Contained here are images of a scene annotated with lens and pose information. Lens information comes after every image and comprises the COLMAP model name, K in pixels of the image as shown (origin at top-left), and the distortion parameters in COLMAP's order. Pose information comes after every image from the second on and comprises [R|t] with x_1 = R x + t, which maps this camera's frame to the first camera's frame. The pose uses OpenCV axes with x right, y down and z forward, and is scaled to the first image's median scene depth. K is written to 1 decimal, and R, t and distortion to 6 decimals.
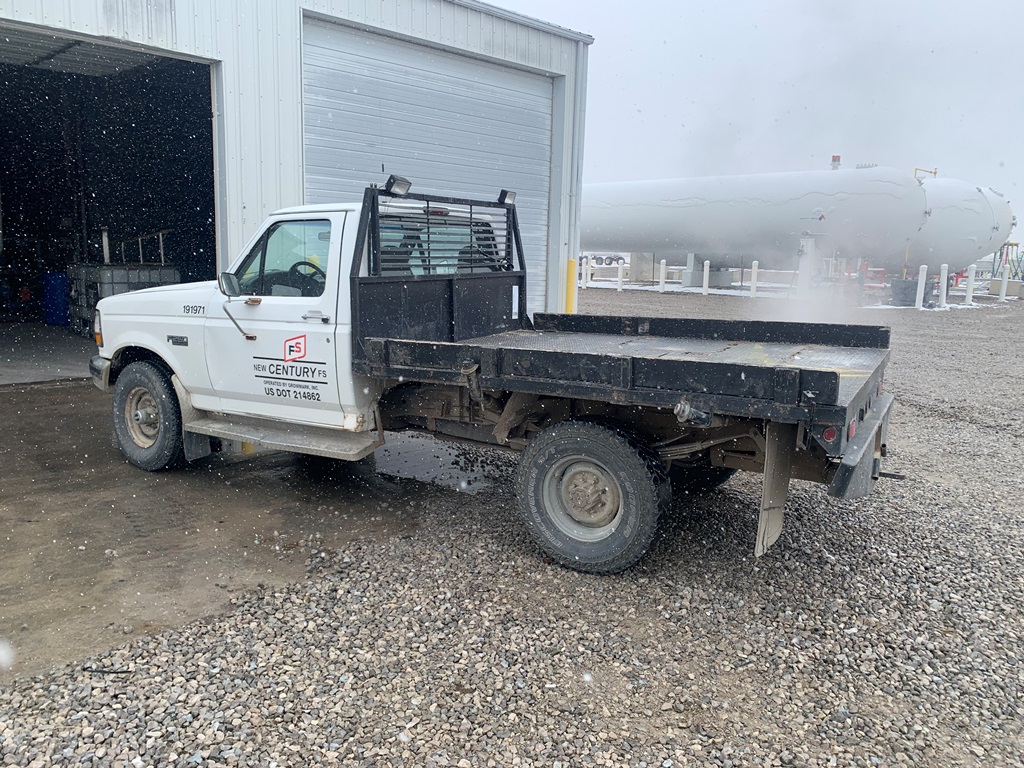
lens RADIAL K [[828.6, 0, 508.7], [0, 828.6, 382.1], [0, 0, 1]] dist [0.053344, -0.006305]
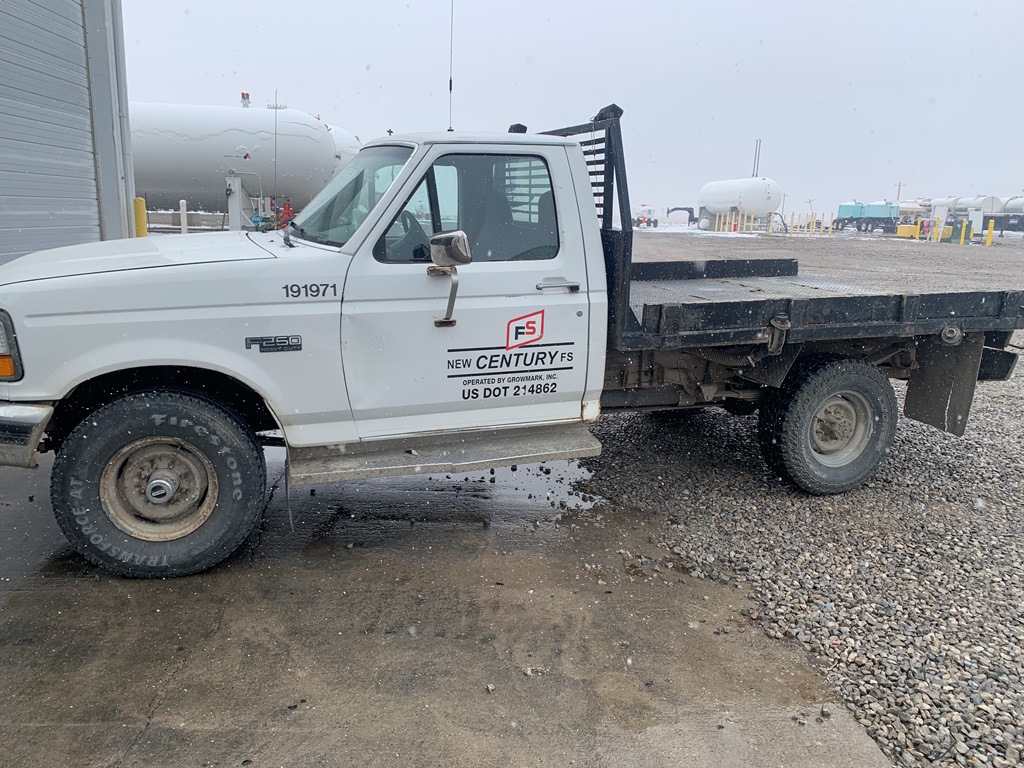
lens RADIAL K [[828.6, 0, 508.7], [0, 828.6, 382.1], [0, 0, 1]] dist [0.053344, -0.006305]
pose [[0.605052, -0.164851, 0.778933, -0.845318], [0.107865, 0.986283, 0.124947, -0.087615], [-0.788846, 0.008420, 0.614534, 0.542357]]
